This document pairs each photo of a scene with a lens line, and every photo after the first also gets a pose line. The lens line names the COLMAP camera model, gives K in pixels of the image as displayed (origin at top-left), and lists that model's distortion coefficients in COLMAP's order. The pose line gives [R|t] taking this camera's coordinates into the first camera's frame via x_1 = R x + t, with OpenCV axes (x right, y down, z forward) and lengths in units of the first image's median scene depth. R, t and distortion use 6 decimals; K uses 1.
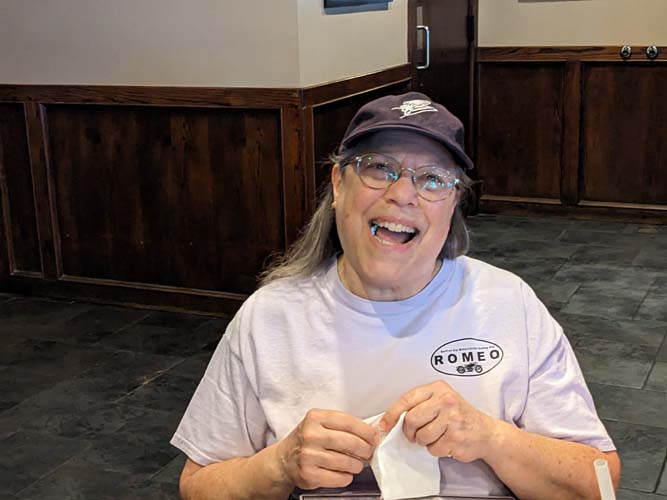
lens RADIAL K [[1054.5, 0, 312.6], [0, 1054.5, 251.9], [0, 0, 1]] dist [0.063159, 0.000000]
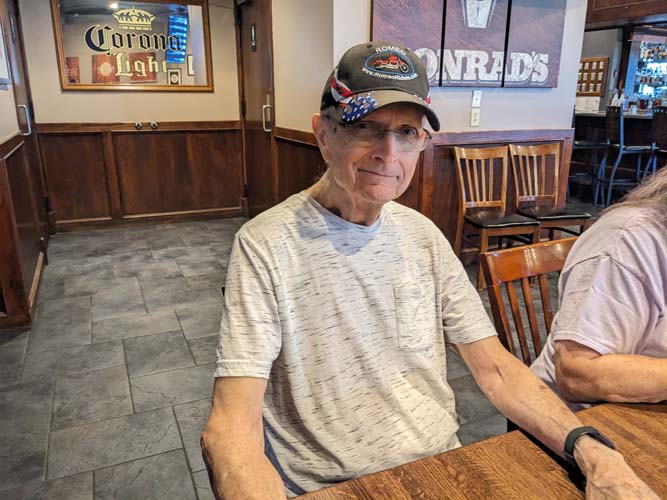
lens RADIAL K [[530.6, 0, 347.4], [0, 530.6, 259.0], [0, 0, 1]] dist [0.046211, -0.078762]
pose [[0.635070, -0.191802, 0.748264, -0.199599], [0.169862, 0.979648, 0.106947, -0.013983], [-0.753547, 0.059183, 0.654724, 0.222585]]
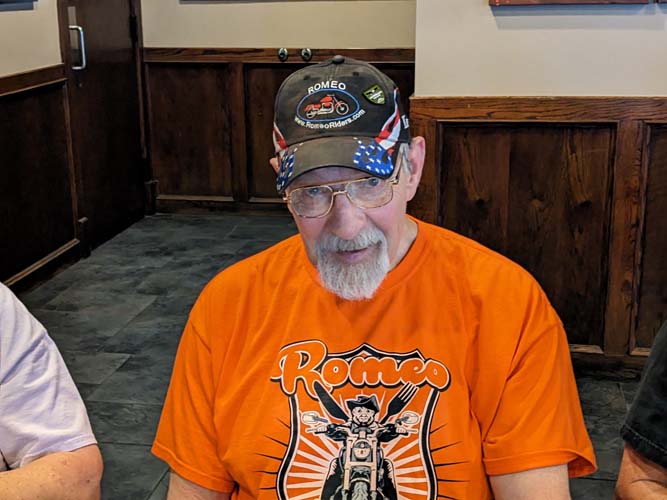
lens RADIAL K [[1054.5, 0, 313.8], [0, 1054.5, 254.5], [0, 0, 1]] dist [0.063159, 0.000000]
pose [[0.968244, -0.046925, 0.245566, 0.068032], [0.046175, 0.998894, 0.008815, 0.000959], [-0.245708, 0.002804, 0.969340, -0.014694]]
